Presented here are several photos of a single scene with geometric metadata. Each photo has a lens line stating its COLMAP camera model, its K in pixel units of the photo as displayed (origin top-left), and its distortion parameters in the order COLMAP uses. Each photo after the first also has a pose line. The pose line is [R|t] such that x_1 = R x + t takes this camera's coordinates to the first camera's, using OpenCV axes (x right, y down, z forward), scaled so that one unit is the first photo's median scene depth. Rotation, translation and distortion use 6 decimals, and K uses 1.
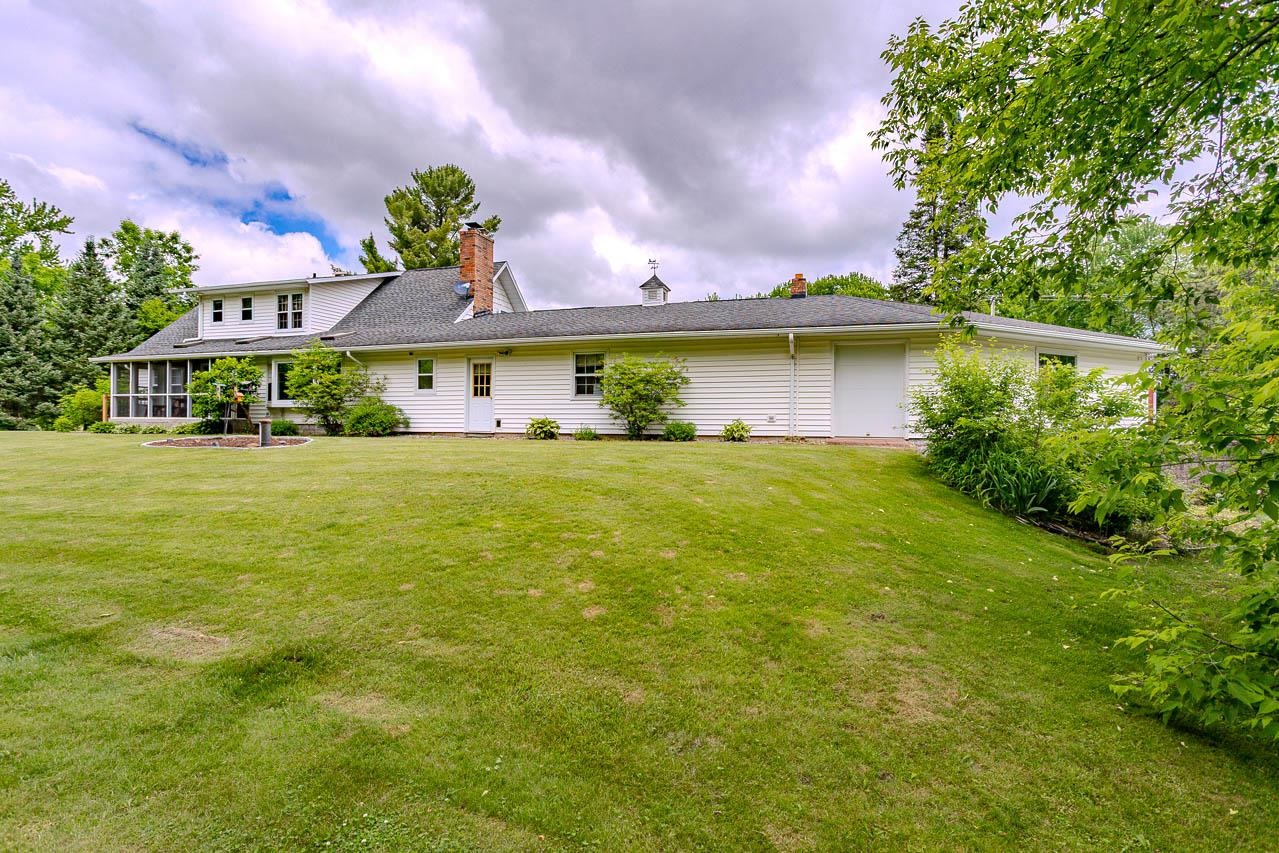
lens RADIAL K [[623.2, 0, 643.4], [0, 623.2, 426.4], [0, 0, 1]] dist [-0.001202, 0.001107]
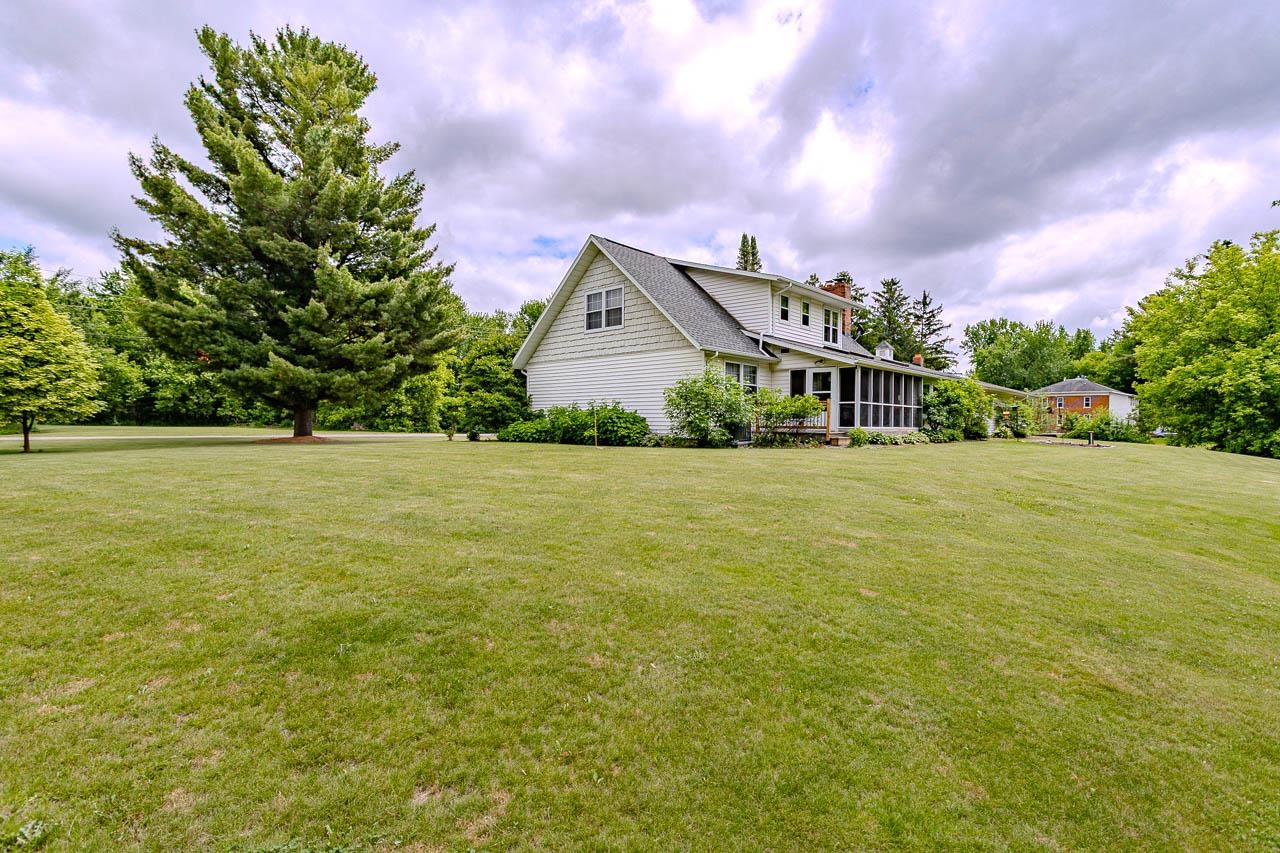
lens RADIAL K [[623.7, 0, 640.5], [0, 623.7, 429.6], [0, 0, 1]] dist [-0.001202, 0.001107]
pose [[0.420378, -0.003214, 0.907343, -2.148824], [-0.008087, 0.999941, 0.007289, -0.017705], [-0.907313, -0.010402, 0.420327, 1.086031]]
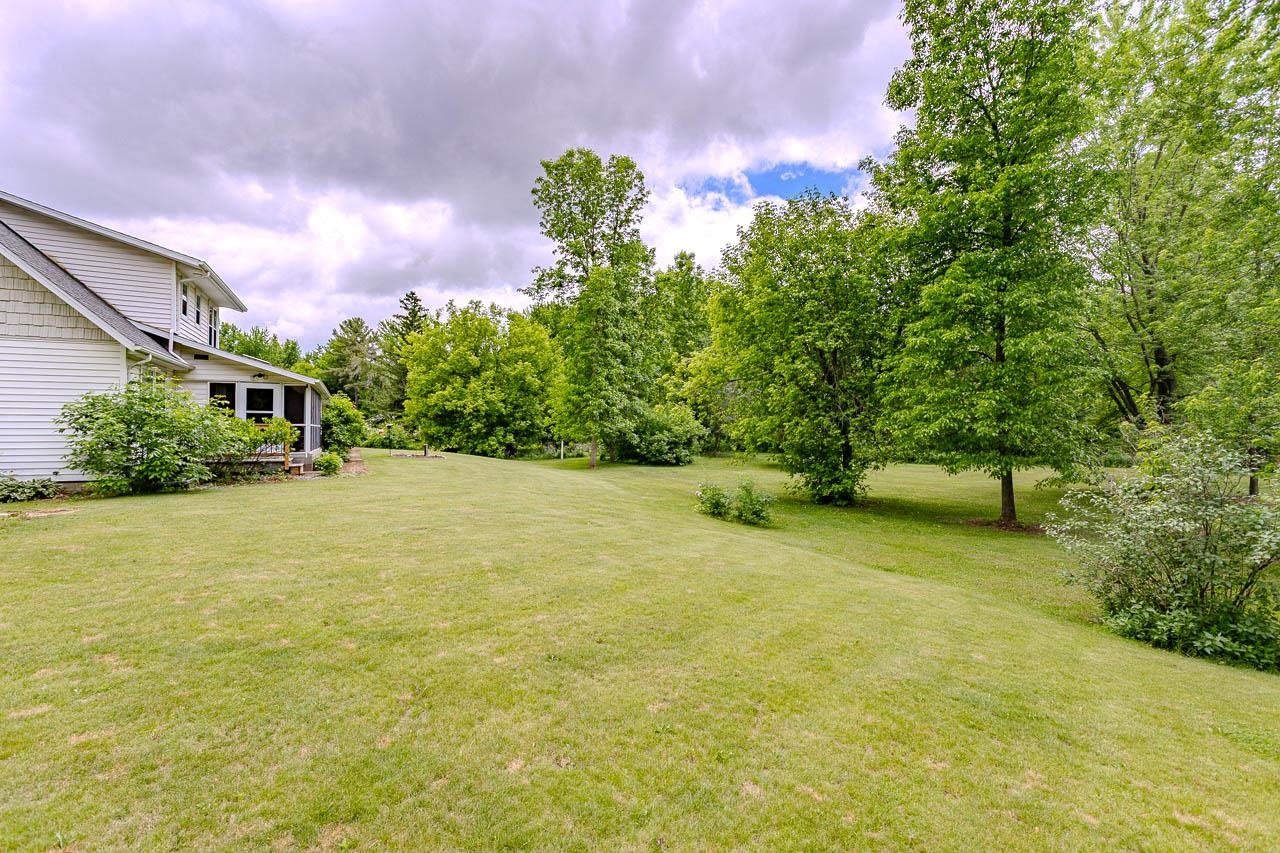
lens RADIAL K [[623.7, 0, 639.8], [0, 623.7, 423.8], [0, 0, 1]] dist [-0.001202, 0.001107]
pose [[-0.735783, -0.002269, 0.677214, -2.052176], [-0.005922, 0.999978, -0.003084, -0.068796], [-0.677192, -0.006280, -0.735780, 1.644070]]
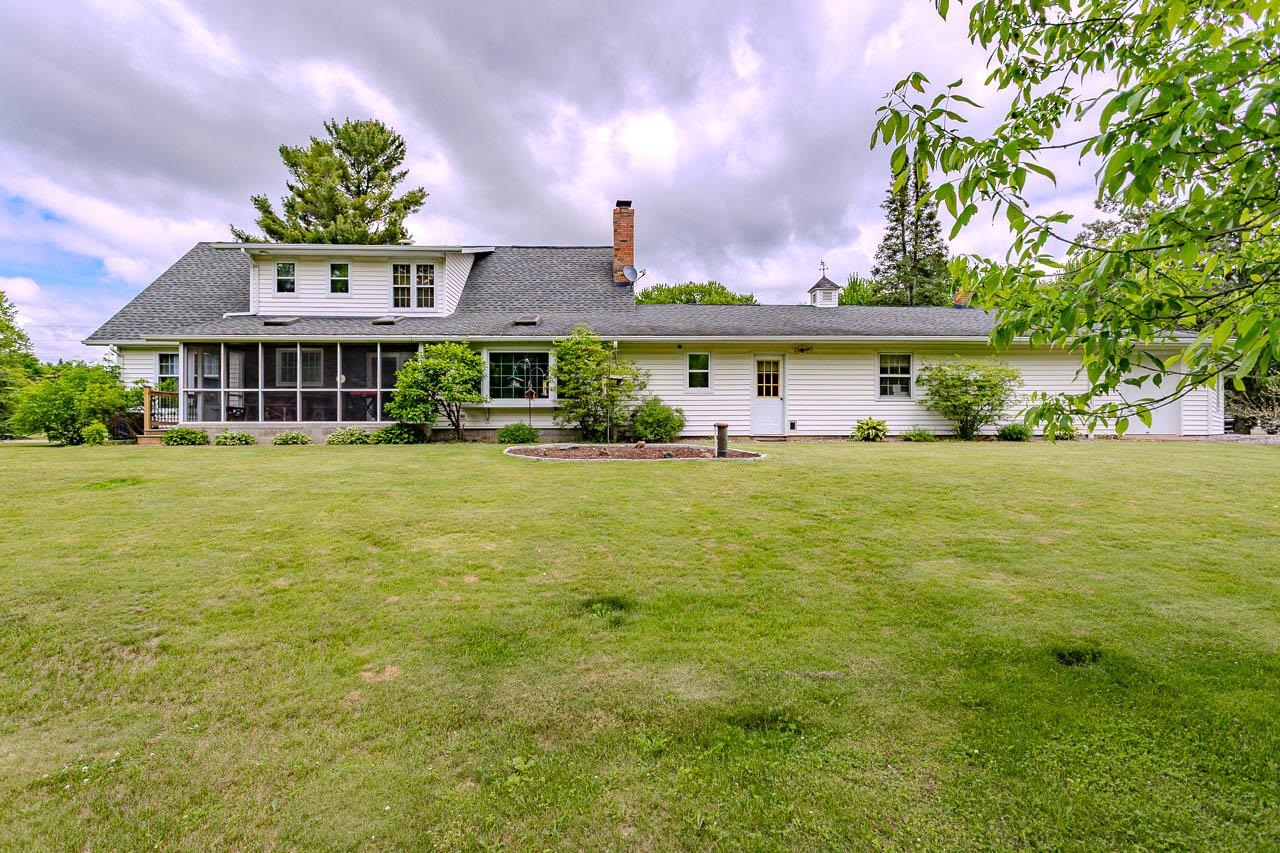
lens RADIAL K [[623.7, 0, 641.3], [0, 623.7, 429.8], [0, 0, 1]] dist [-0.001202, 0.001107]
pose [[0.930671, -0.011609, 0.365672, -0.757196], [0.009868, 0.999929, 0.006630, -0.006866], [-0.365723, -0.002561, 0.930720, 0.207444]]
